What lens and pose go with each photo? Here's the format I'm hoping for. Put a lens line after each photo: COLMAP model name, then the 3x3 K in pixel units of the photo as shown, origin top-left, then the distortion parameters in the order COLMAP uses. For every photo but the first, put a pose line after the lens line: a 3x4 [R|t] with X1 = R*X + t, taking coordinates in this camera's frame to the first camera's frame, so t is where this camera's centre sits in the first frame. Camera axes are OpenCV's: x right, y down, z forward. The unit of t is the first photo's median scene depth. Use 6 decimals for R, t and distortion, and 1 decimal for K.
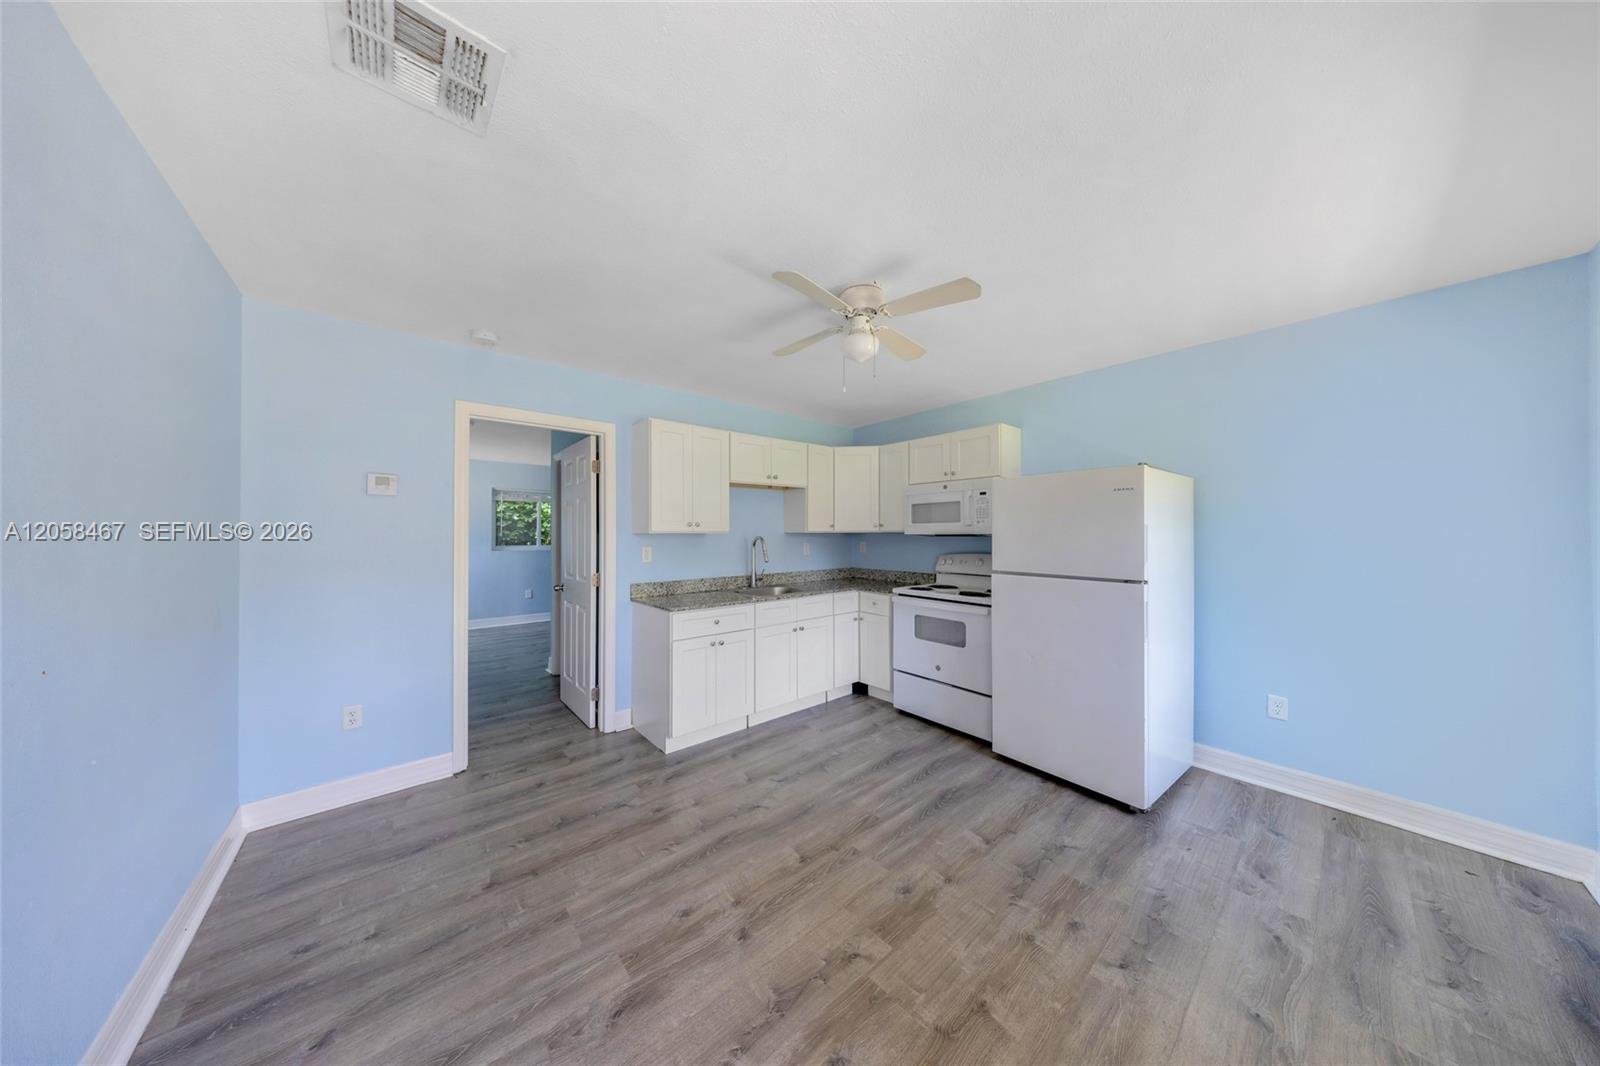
lens RADIAL K [[464.5, 0, 781.3], [0, 464.5, 528.9], [0, 0, 1]] dist [0.000816, -0.000059]
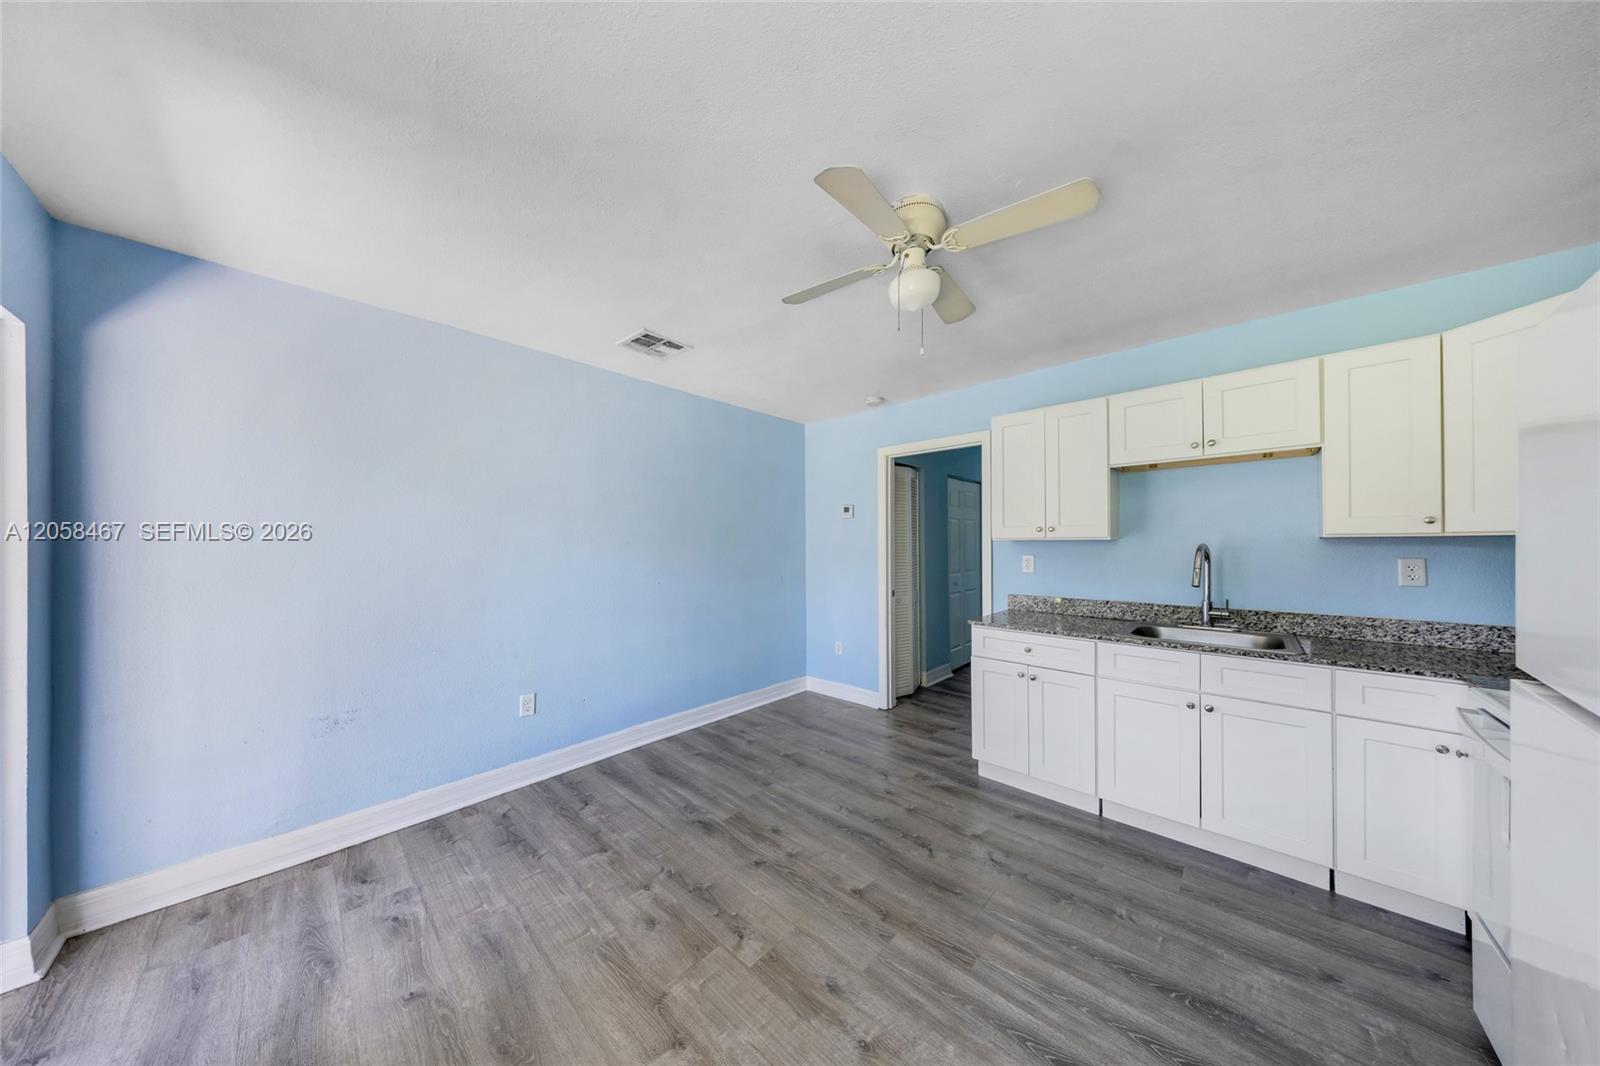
lens RADIAL K [[473.8, 0, 801.2], [0, 473.8, 540.2], [0, 0, 1]] dist [-0.000149, -0.000144]
pose [[0.150659, -0.003096, -0.988581, 0.589310], [0.010153, 0.999947, -0.001584, 0.007516], [0.988534, -0.009799, 0.150683, 0.461678]]
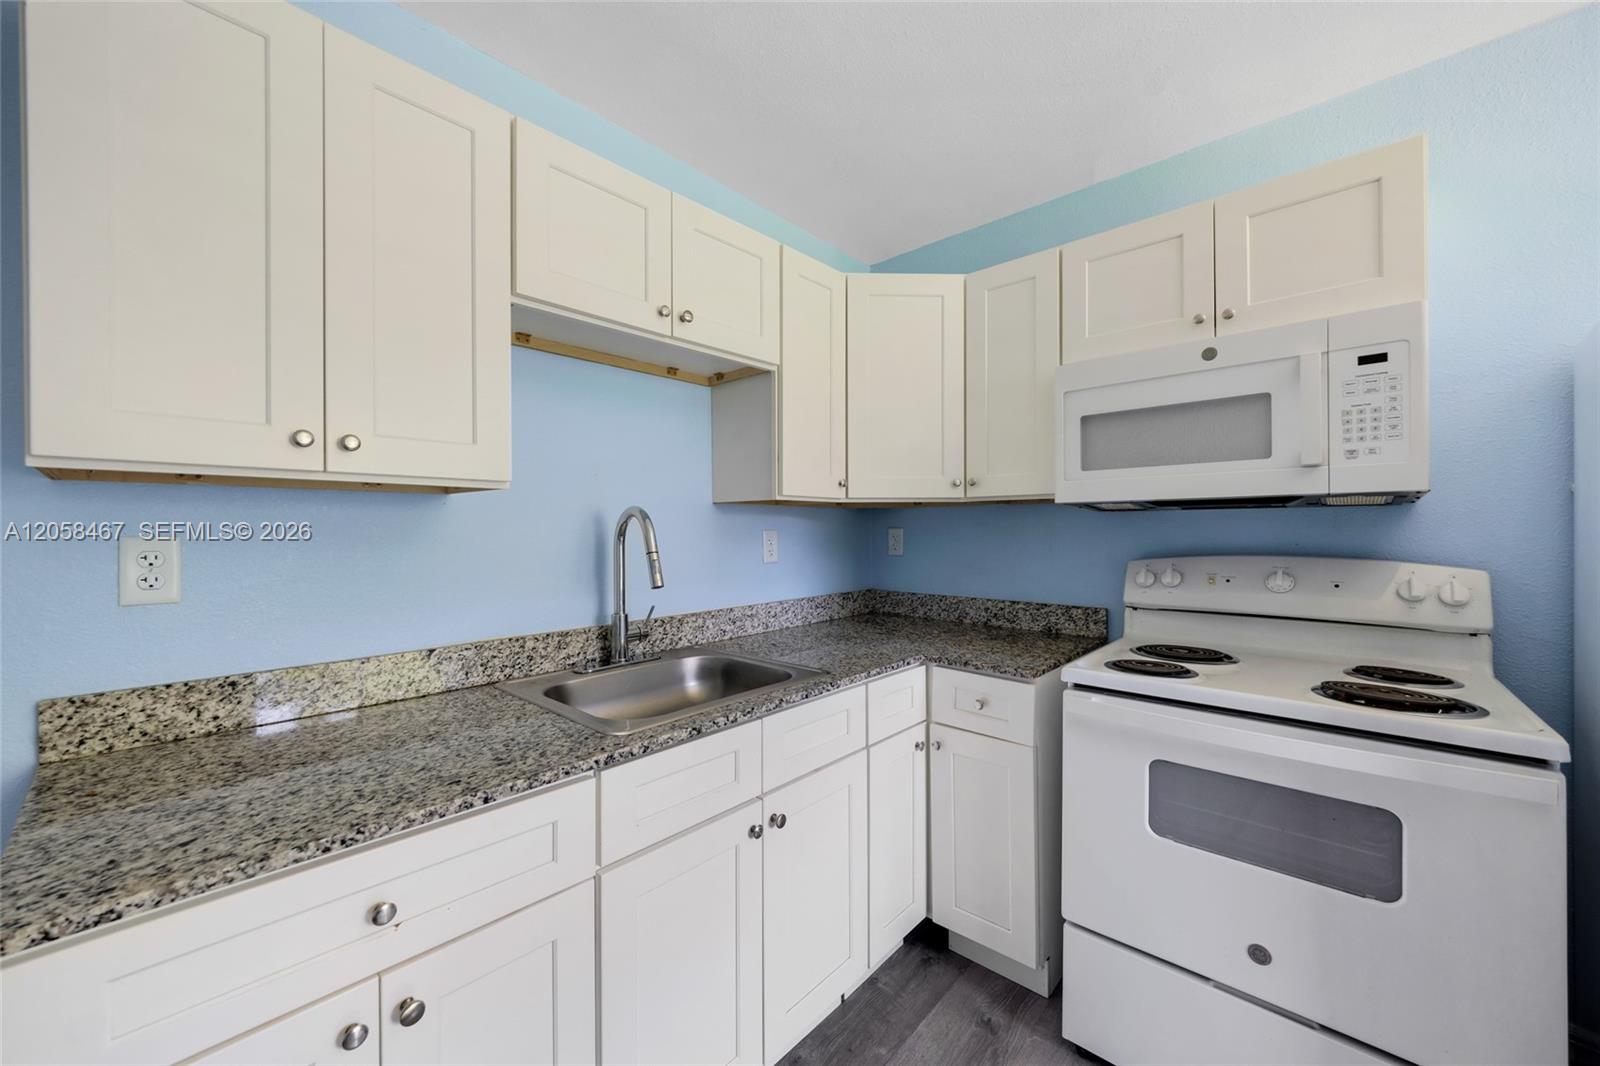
lens RADIAL K [[602.2, 0, 791.5], [0, 602.2, 529.4], [0, 0, 1]] dist [-0.001704, -0.000161]
pose [[0.989117, -0.001177, 0.147129, -0.002458], [-0.000108, 0.999962, 0.008726, 0.033336], [-0.147134, -0.008647, 0.989079, 0.684863]]
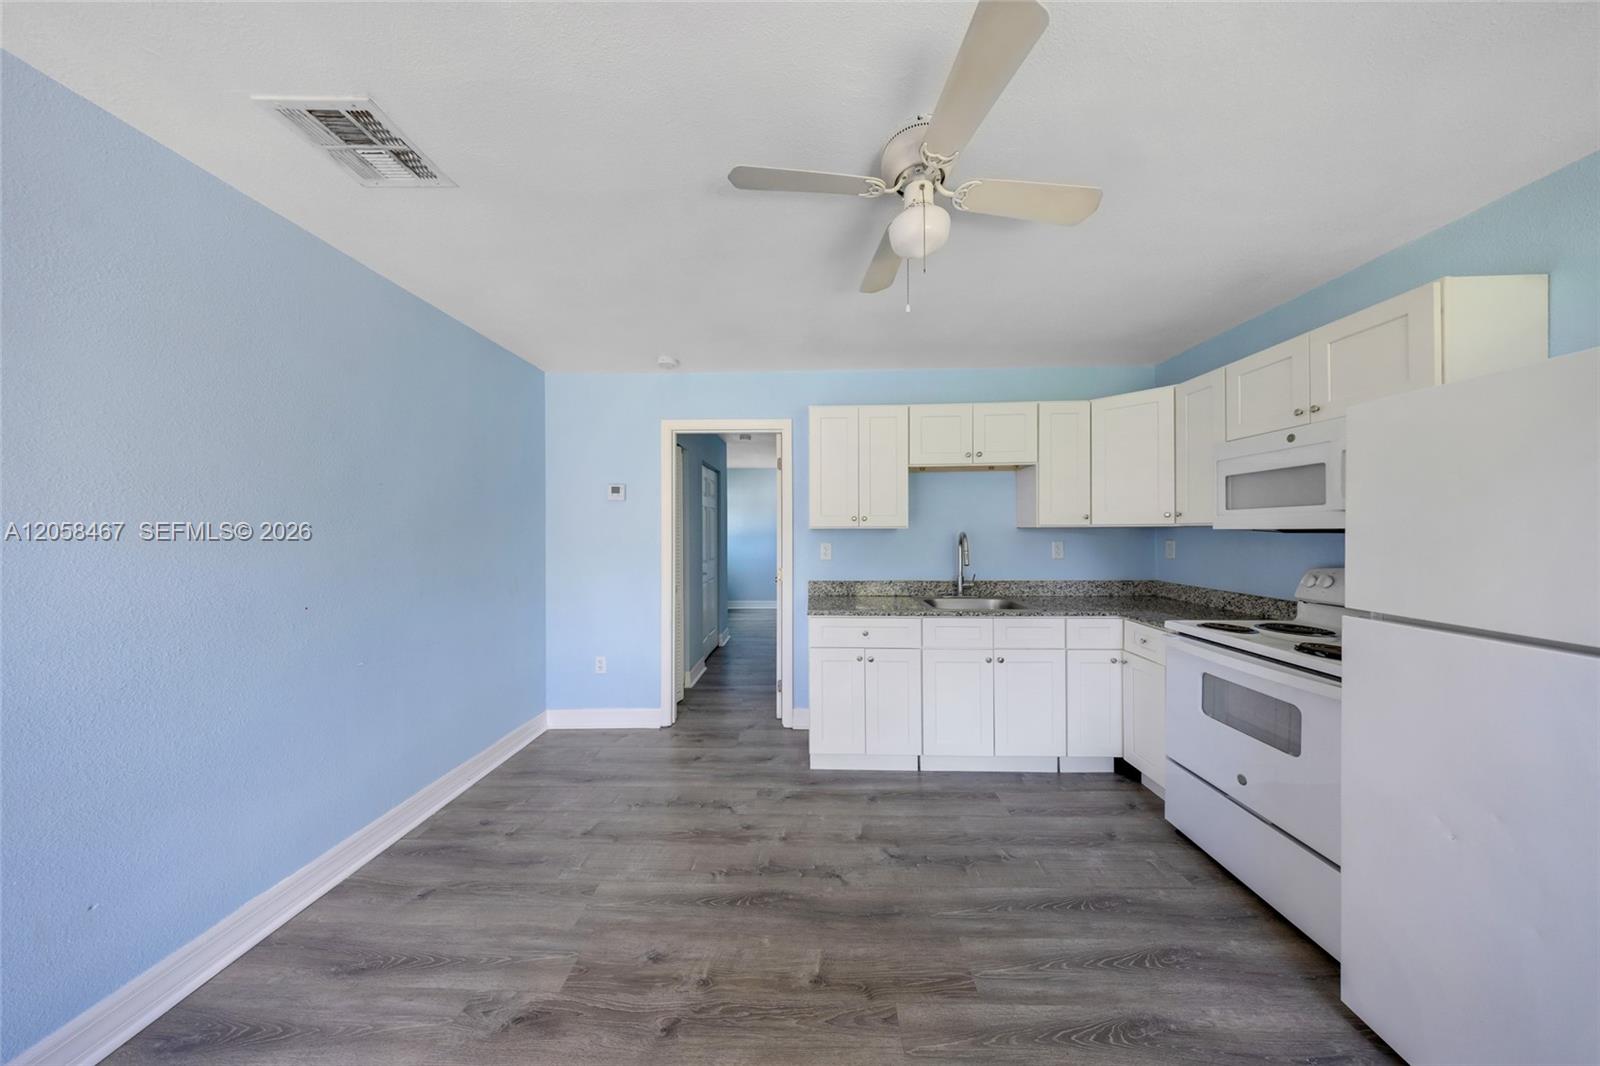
lens RADIAL K [[464.2, 0, 800.3], [0, 464.2, 531.1], [0, 0, 1]] dist [0.008909, -0.004009]
pose [[0.760970, 0.000471, -0.648787, 0.301726], [0.006859, 0.999938, 0.008770, 0.006502], [0.648751, -0.011124, 0.760919, 0.269767]]
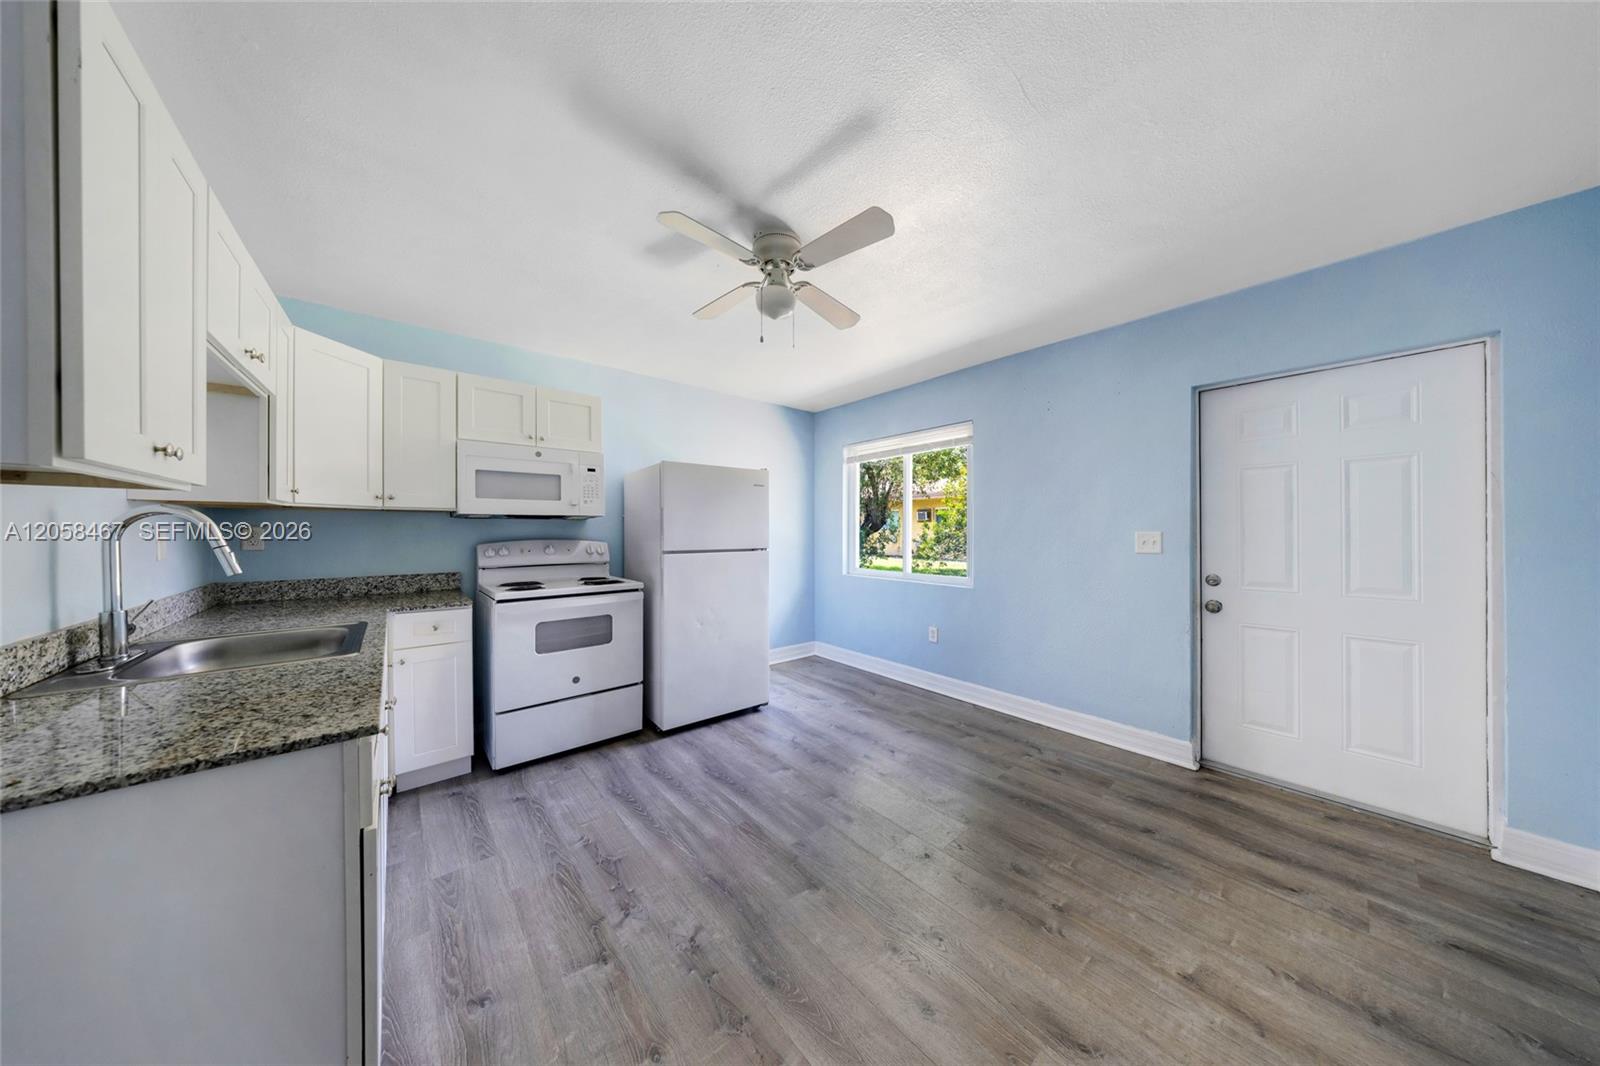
lens RADIAL K [[477.4, 0, 797.1], [0, 477.4, 529.0], [0, 0, 1]] dist [0.000221, -0.000006]
pose [[-0.027505, 0.002650, 0.999618, -0.506599], [-0.009046, 0.999955, -0.002900, 0.036909], [-0.999581, -0.009122, -0.027480, 0.647623]]
